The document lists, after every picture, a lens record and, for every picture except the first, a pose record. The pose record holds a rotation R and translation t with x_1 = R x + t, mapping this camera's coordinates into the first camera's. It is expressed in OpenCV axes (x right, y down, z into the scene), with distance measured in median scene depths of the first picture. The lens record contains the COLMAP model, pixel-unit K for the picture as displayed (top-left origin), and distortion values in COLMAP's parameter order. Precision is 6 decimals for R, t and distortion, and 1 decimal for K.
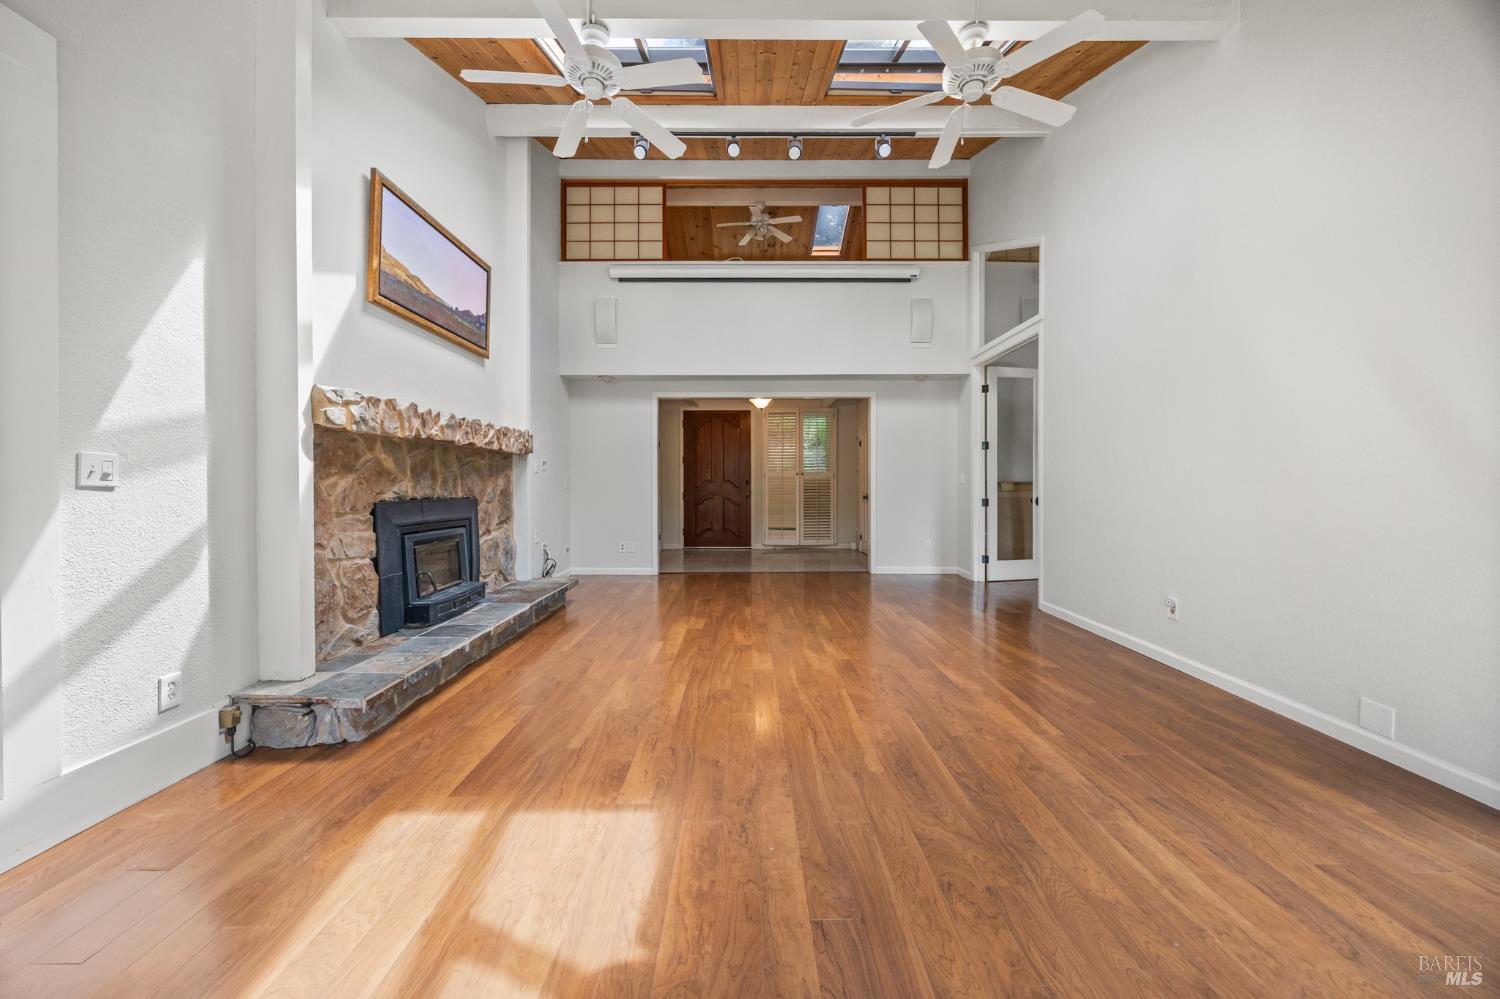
lens RADIAL K [[577.1, 0, 748.3], [0, 577.1, 490.9], [0, 0, 1]] dist [-0.005187, 0.000432]
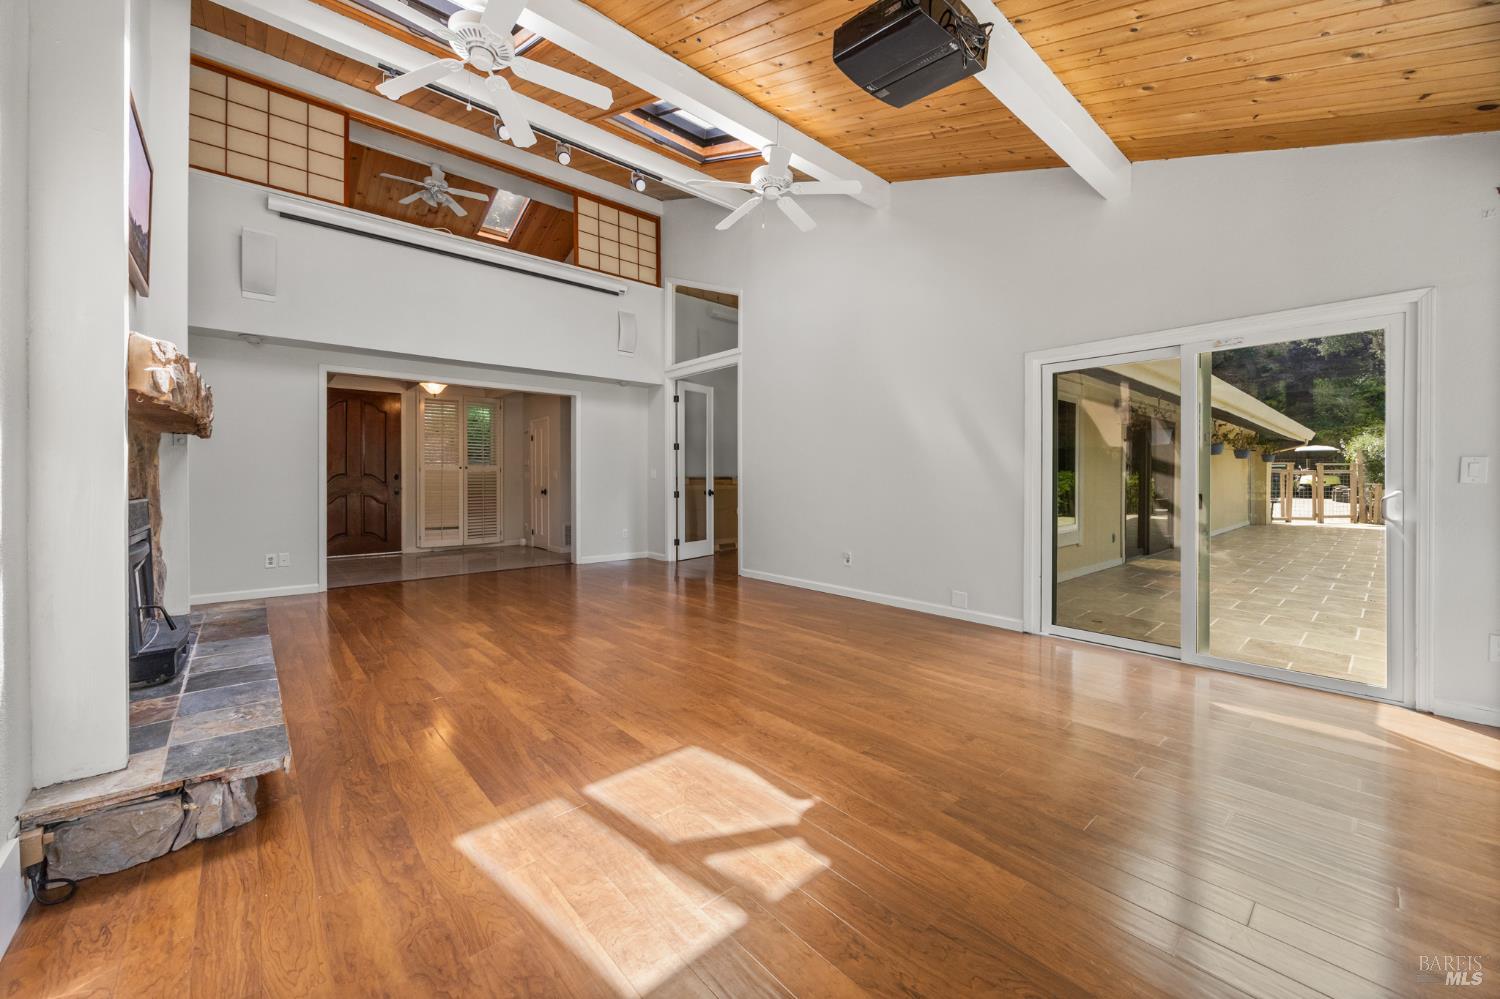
lens RADIAL K [[577.1, 0, 758.0], [0, 577.1, 486.4], [0, 0, 1]] dist [-0.005187, 0.000432]
pose [[0.745368, -0.007416, 0.666612, -0.257739], [0.006799, 0.999971, 0.003522, 0.000255], [-0.666618, 0.001908, 0.745397, -0.000510]]
